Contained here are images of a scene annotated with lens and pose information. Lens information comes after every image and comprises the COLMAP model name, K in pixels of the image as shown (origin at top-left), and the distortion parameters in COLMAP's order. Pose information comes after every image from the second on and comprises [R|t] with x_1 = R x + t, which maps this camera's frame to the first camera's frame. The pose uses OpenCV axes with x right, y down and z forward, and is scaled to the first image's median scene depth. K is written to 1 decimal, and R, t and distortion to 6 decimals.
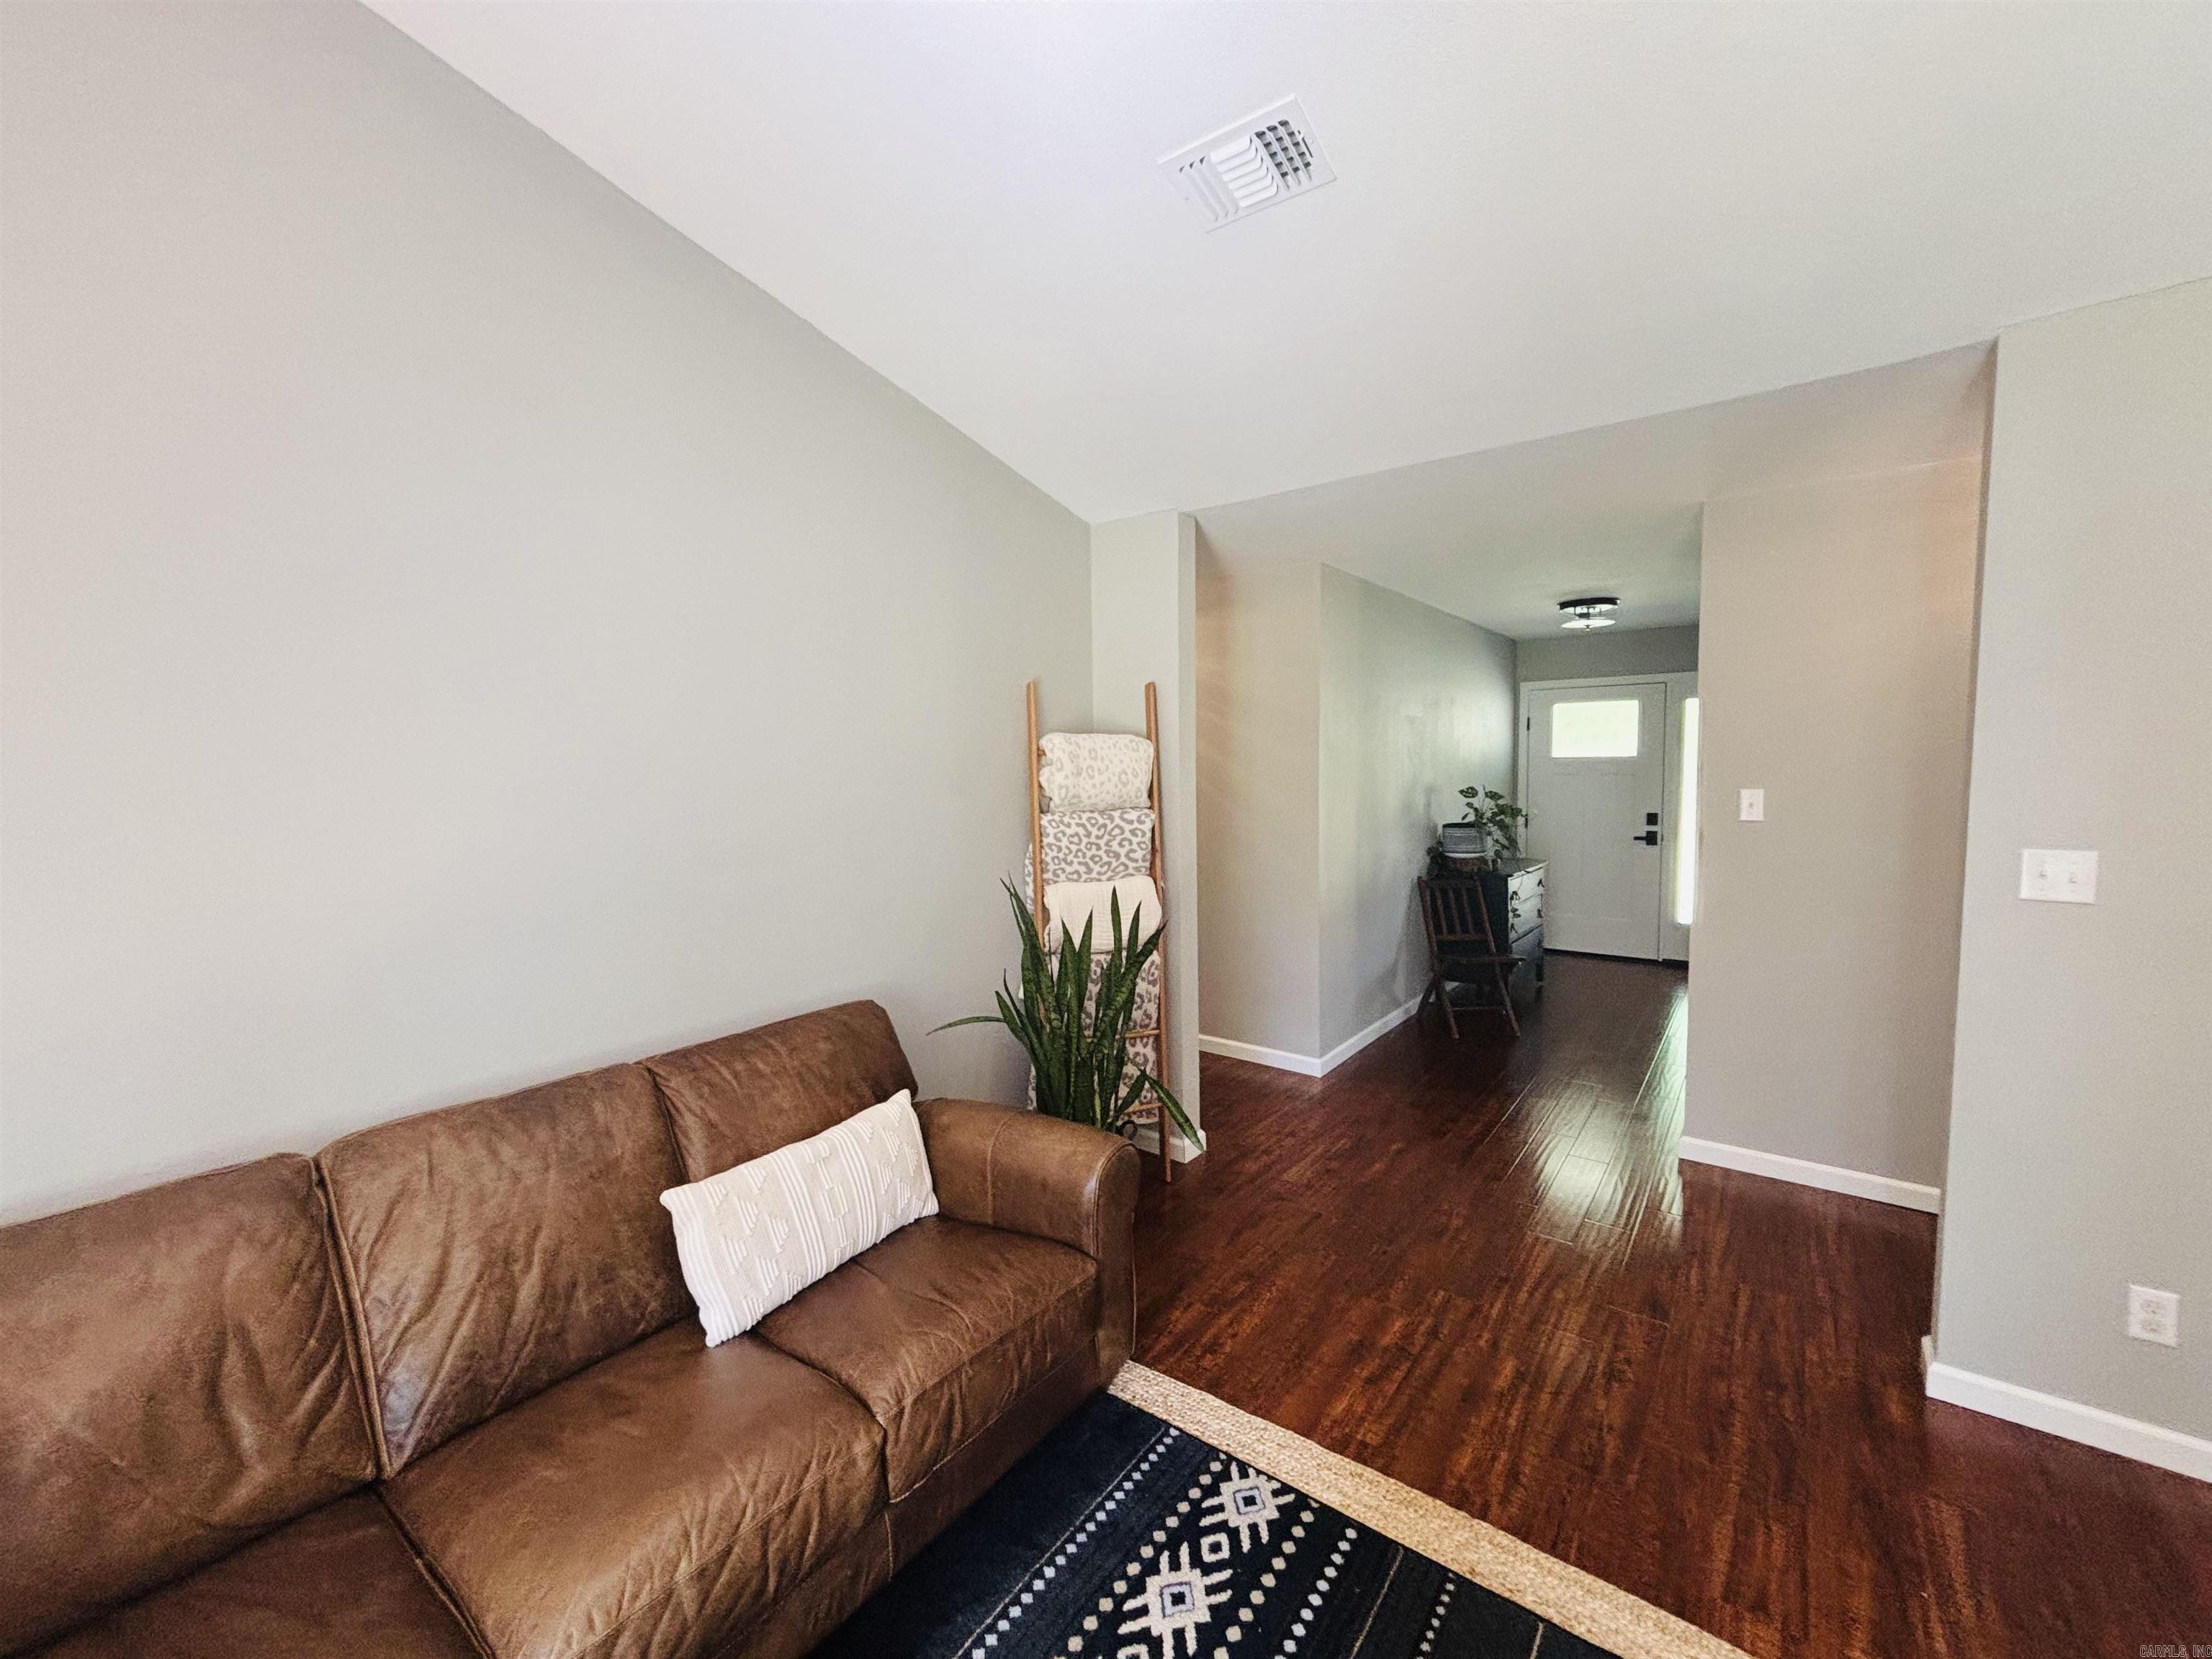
lens RADIAL K [[890.6, 0, 1090.4], [0, 890.6, 815.0], [0, 0, 1]] dist [0.002459, -0.000905]
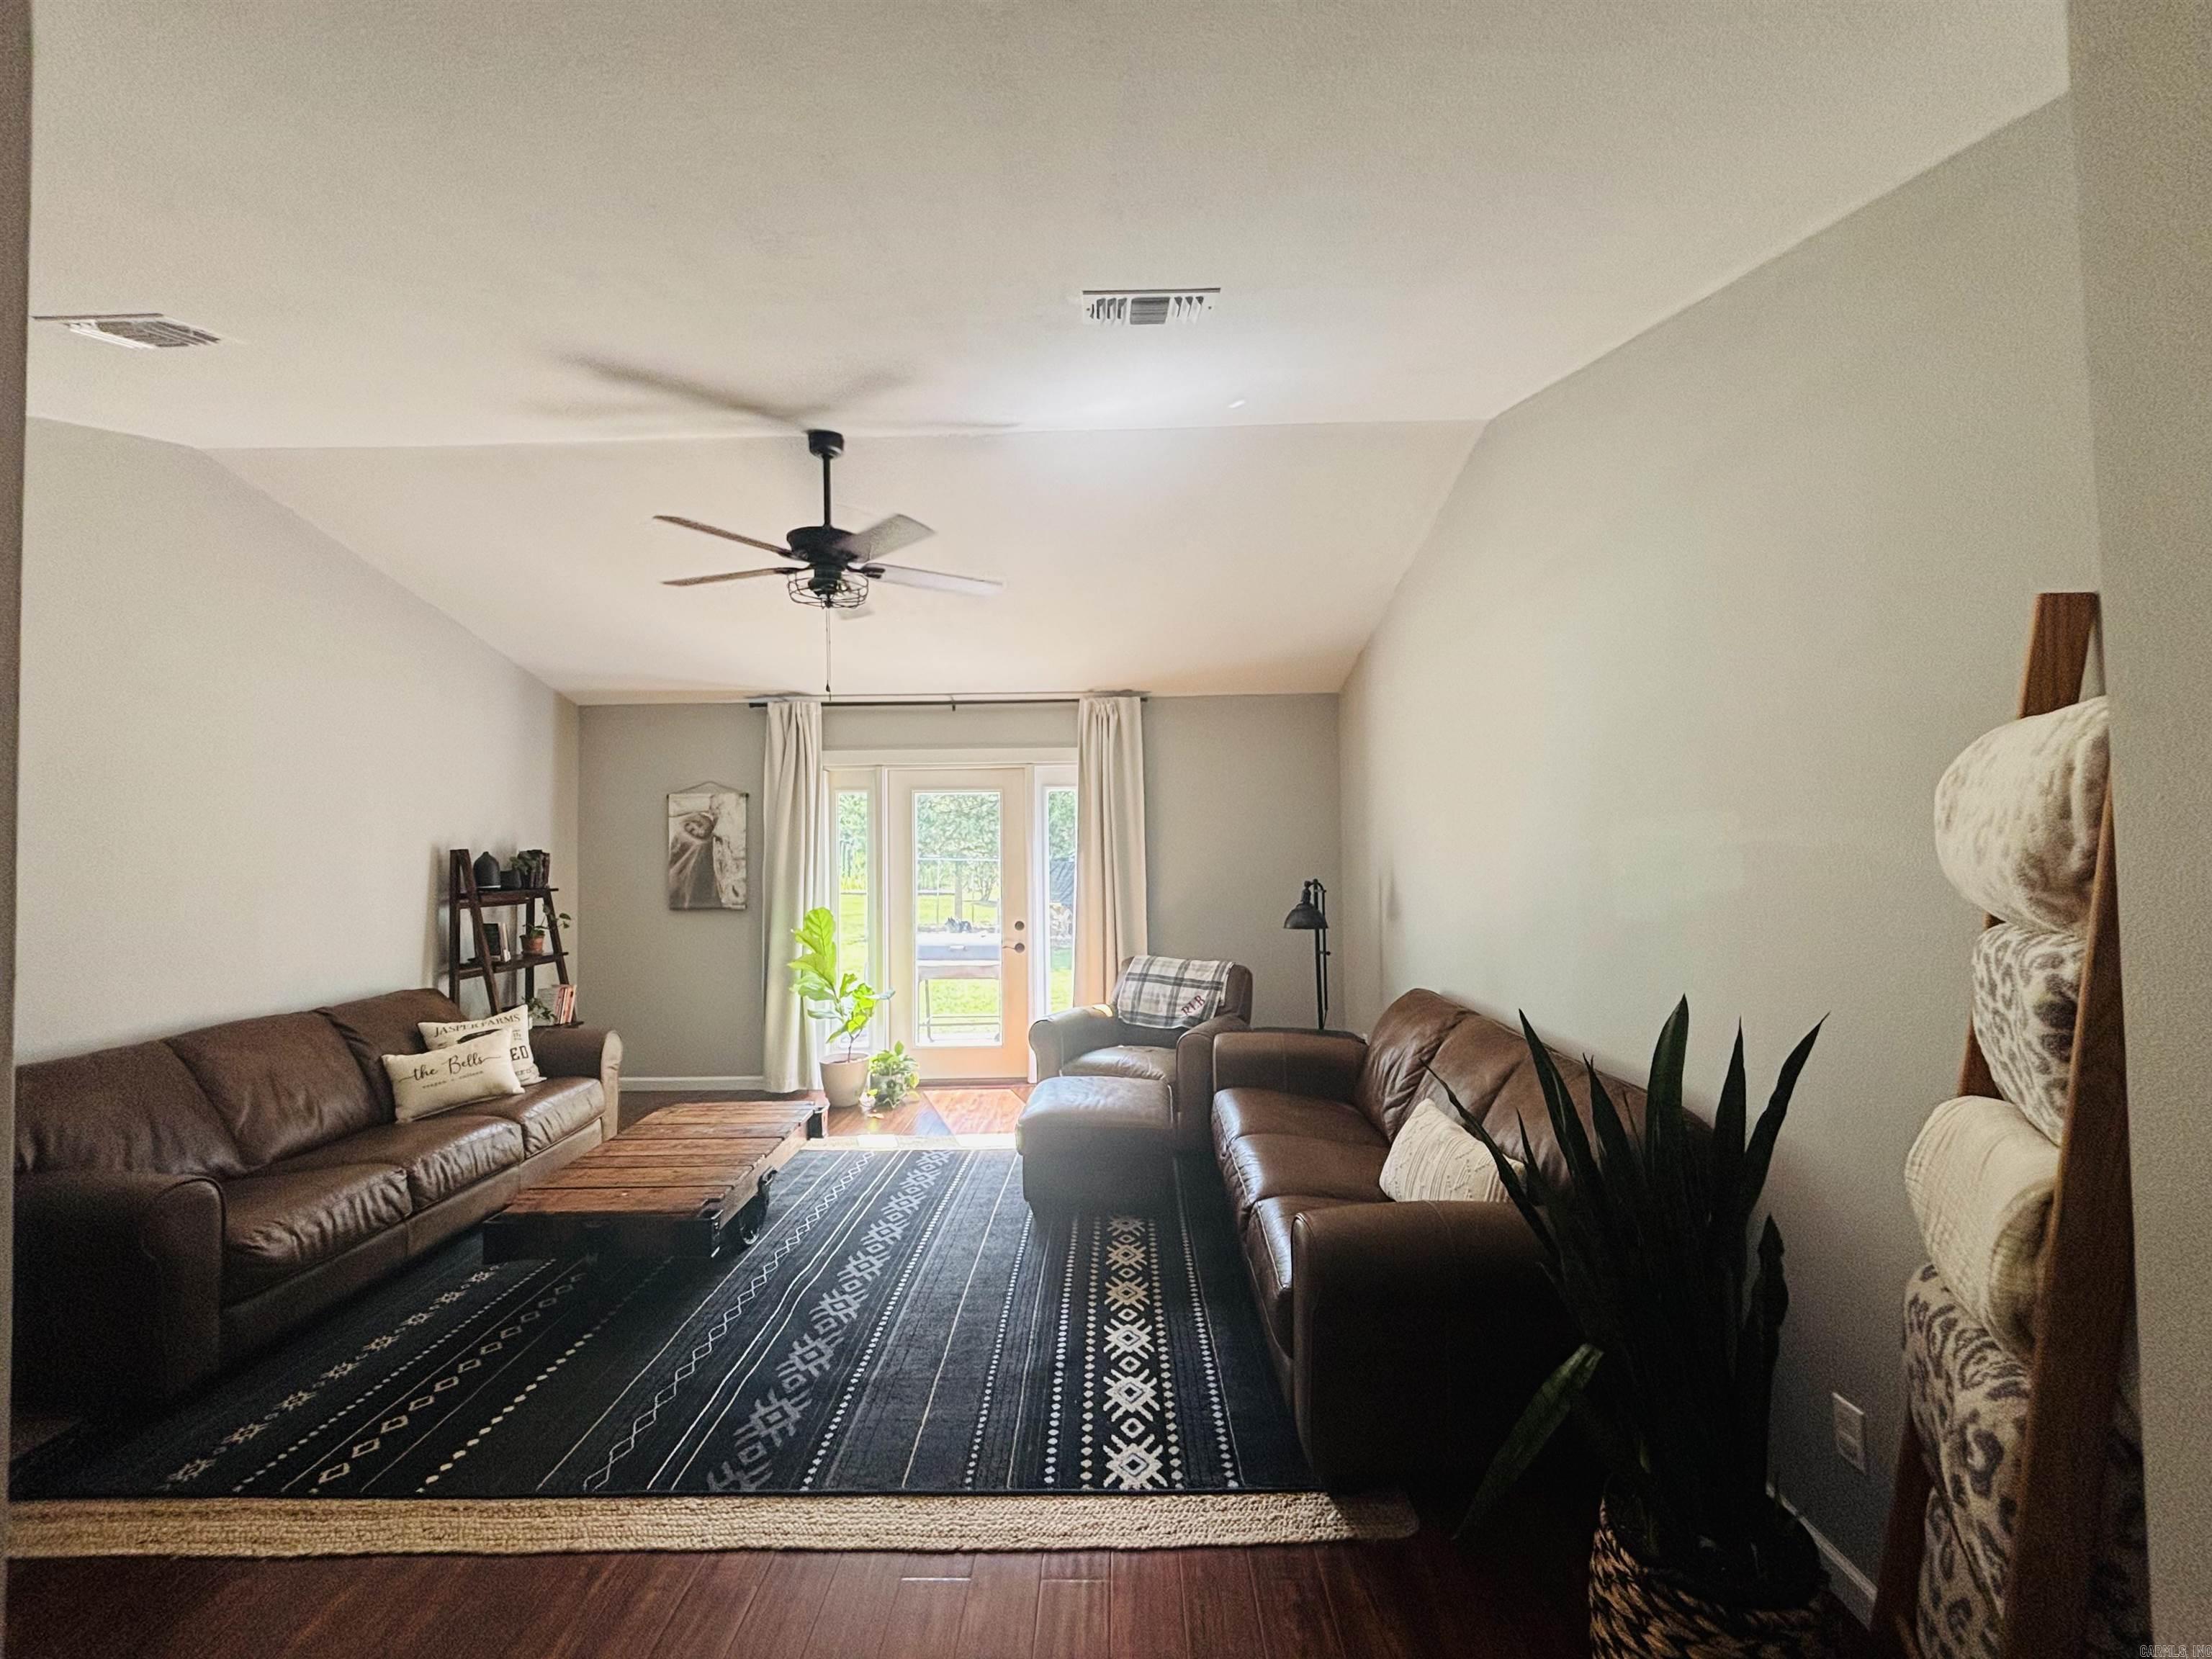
lens RADIAL K [[890.6, 0, 1101.3], [0, 890.6, 824.7], [0, 0, 1]] dist [0.002459, -0.000905]
pose [[-0.795963, 0.008152, -0.605291, 0.537747], [-0.011599, 0.999520, 0.028715, -0.054886], [0.605234, 0.029877, -0.795486, 1.112338]]
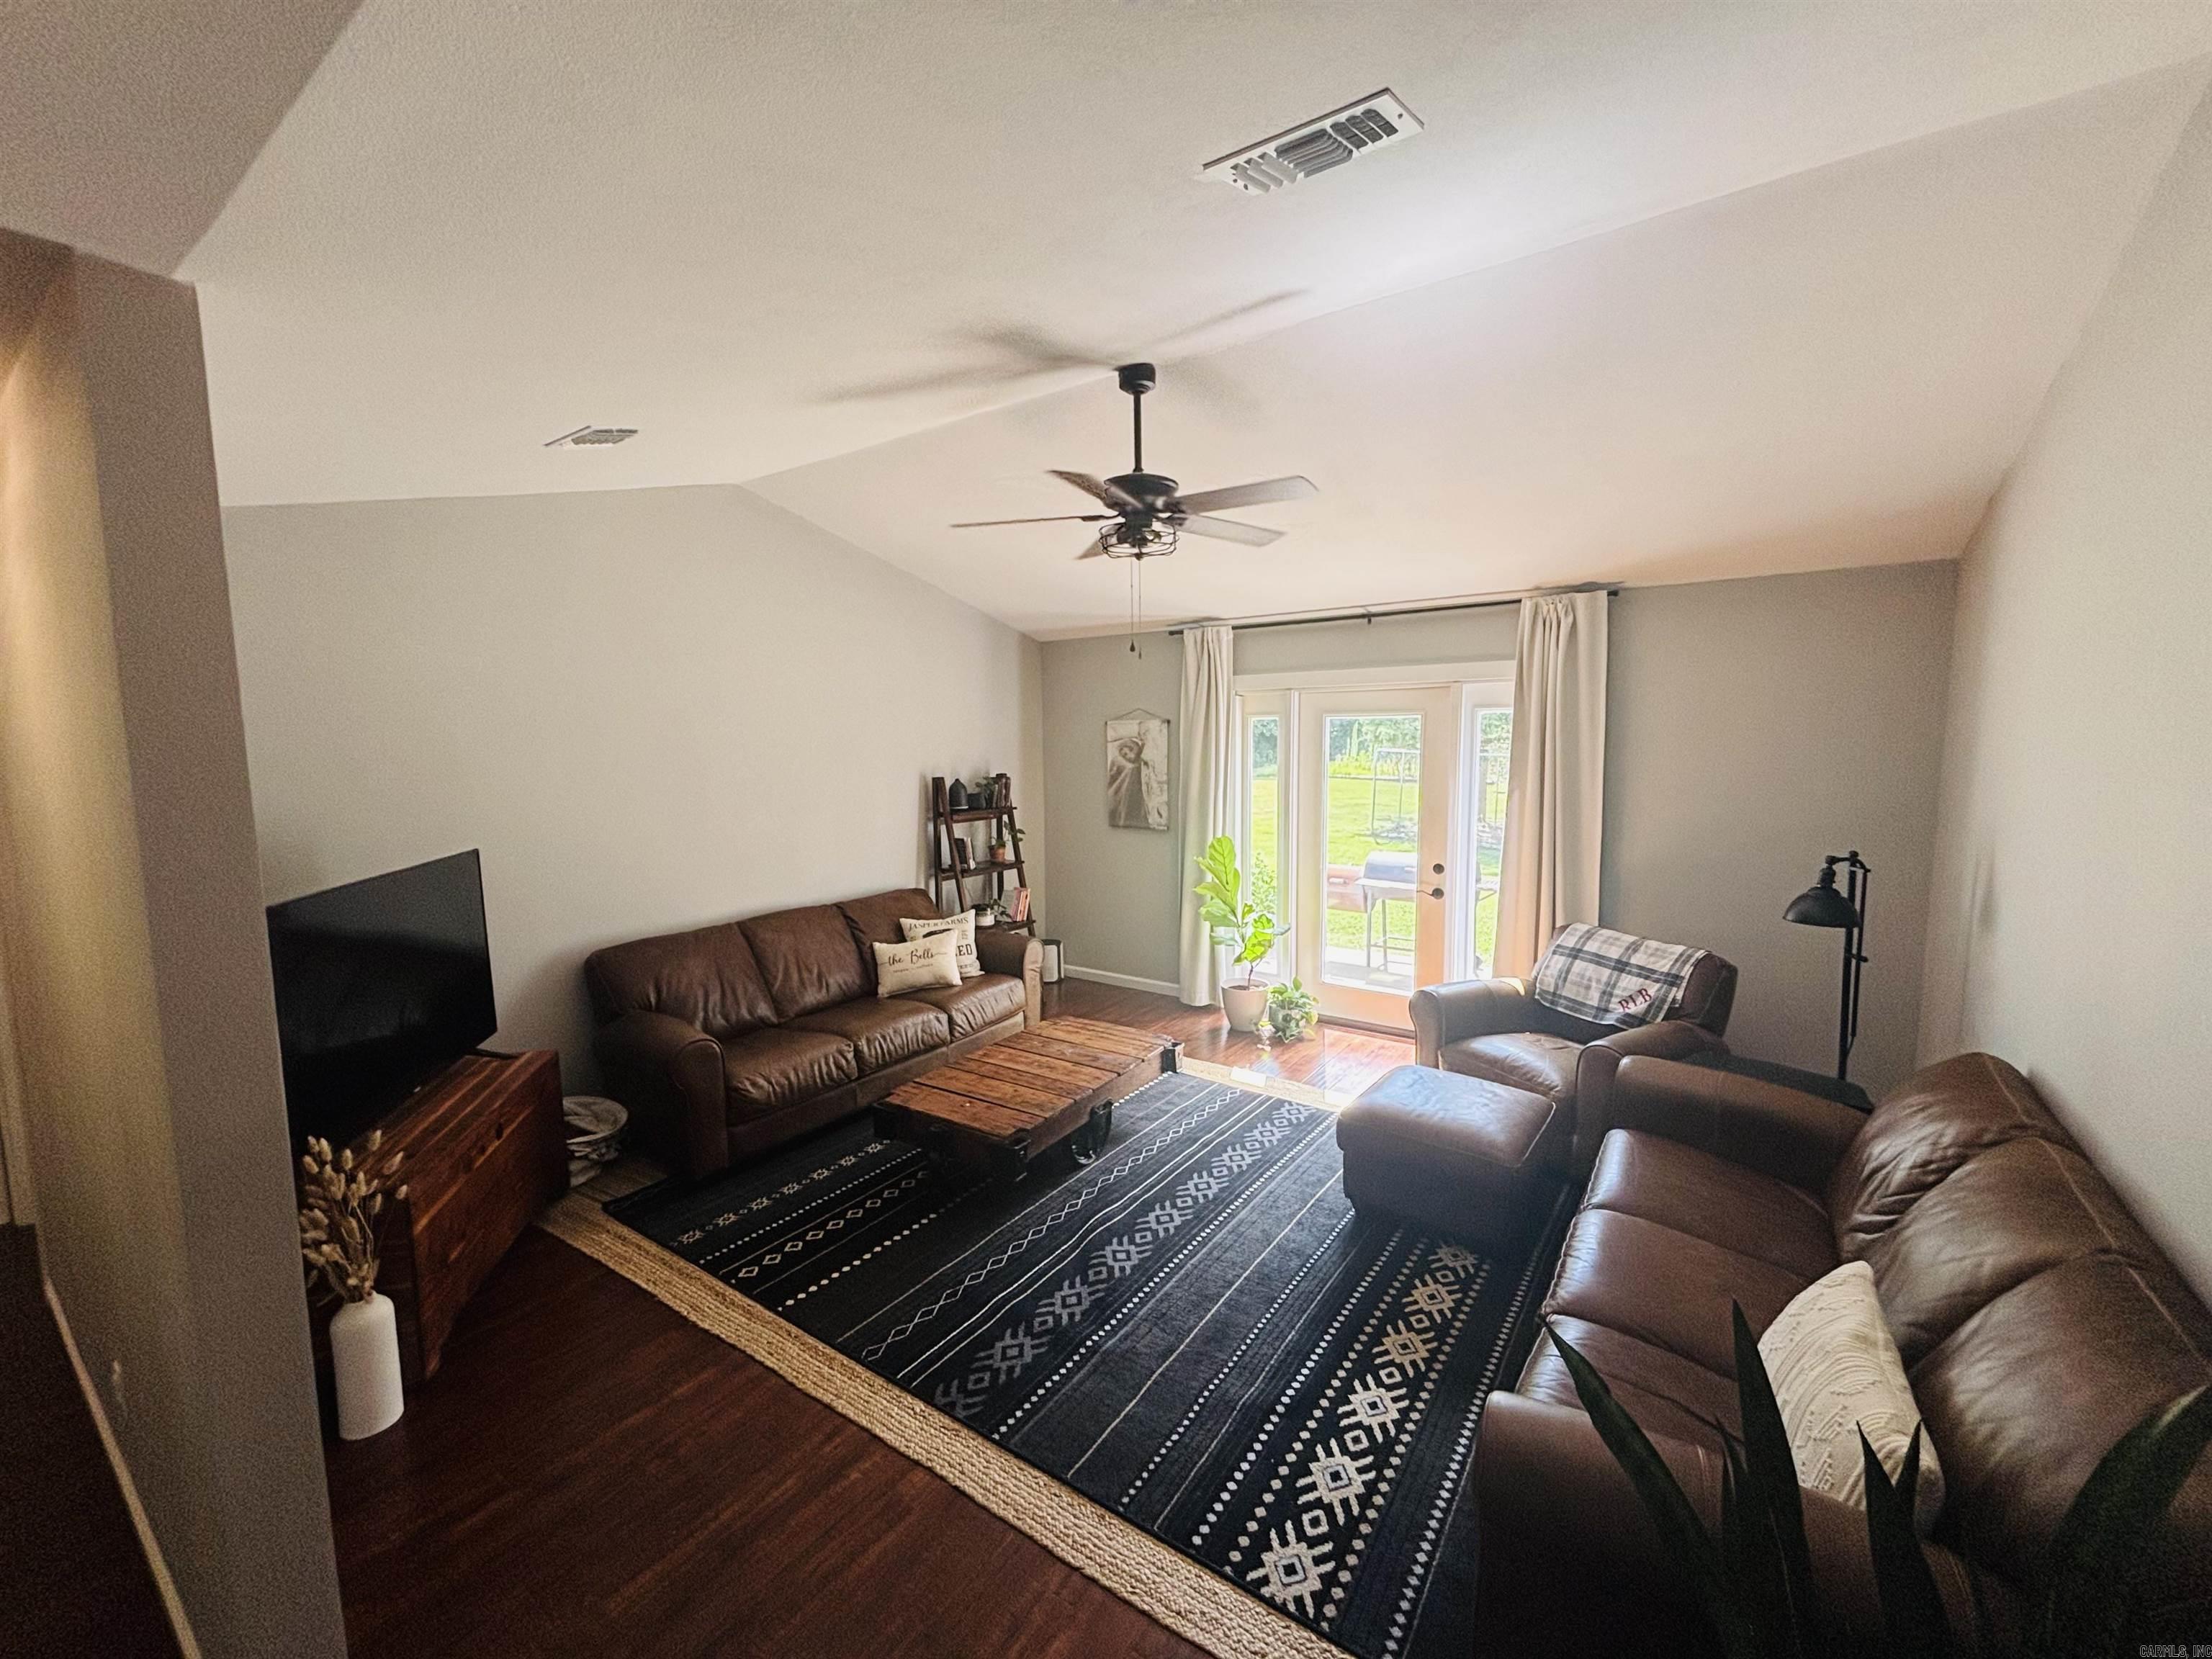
lens RADIAL K [[890.6, 0, 1105.0], [0, 890.6, 827.1], [0, 0, 1]] dist [0.002459, -0.000905]
pose [[-0.998120, 0.030250, -0.053310, 0.250335], [0.021077, 0.986083, 0.164913, -0.148748], [0.057557, 0.163479, -0.984866, 1.107715]]
